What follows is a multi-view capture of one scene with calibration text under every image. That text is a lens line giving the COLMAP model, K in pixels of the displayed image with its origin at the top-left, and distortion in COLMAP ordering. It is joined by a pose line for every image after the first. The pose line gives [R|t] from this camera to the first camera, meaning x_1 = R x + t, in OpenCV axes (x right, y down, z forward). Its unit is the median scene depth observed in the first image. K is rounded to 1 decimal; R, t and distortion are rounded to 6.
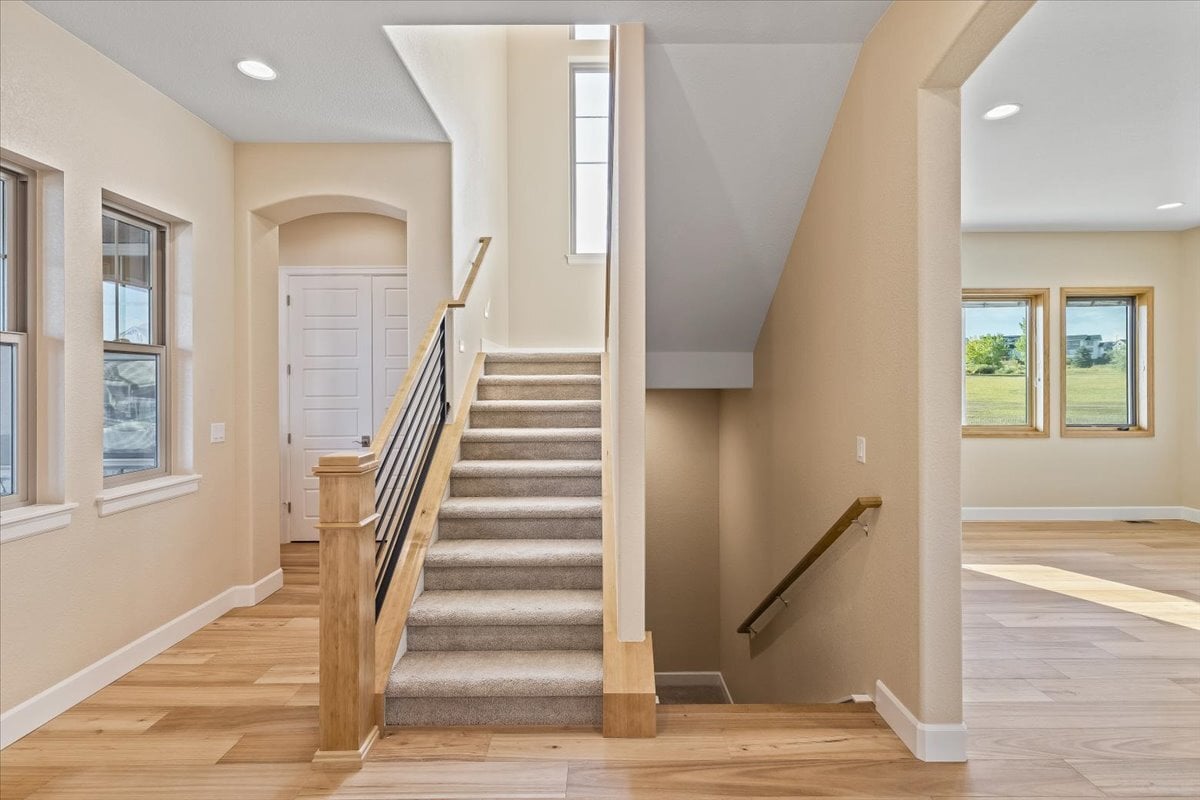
lens RADIAL K [[565.0, 0, 598.6], [0, 565.0, 388.4], [0, 0, 1]] dist [0.000041, -0.000122]
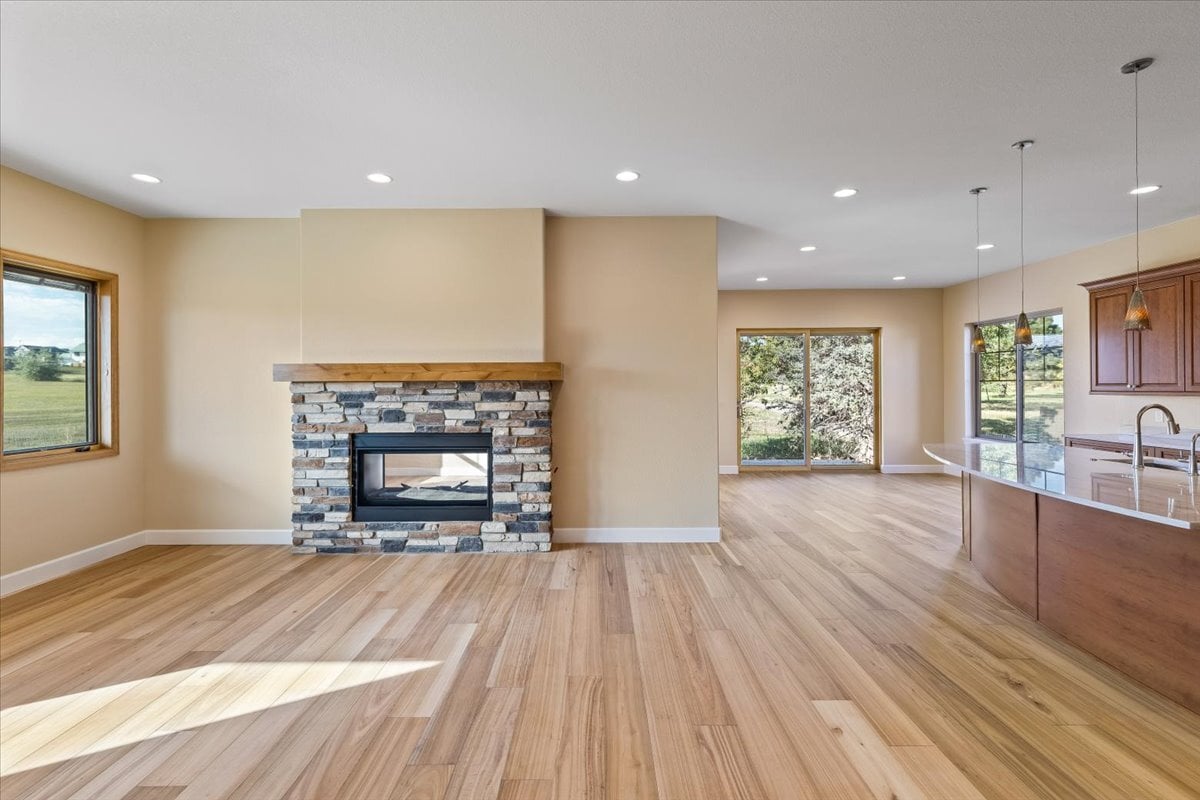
lens RADIAL K [[565.0, 0, 598.6], [0, 565.0, 388.4], [0, 0, 1]] dist [0.000041, -0.000122]
pose [[0.031643, 0.005572, 0.999484, 0.172669], [0.007750, 0.999953, -0.005820, -0.002290], [-0.999469, 0.007930, 0.031598, 0.265125]]
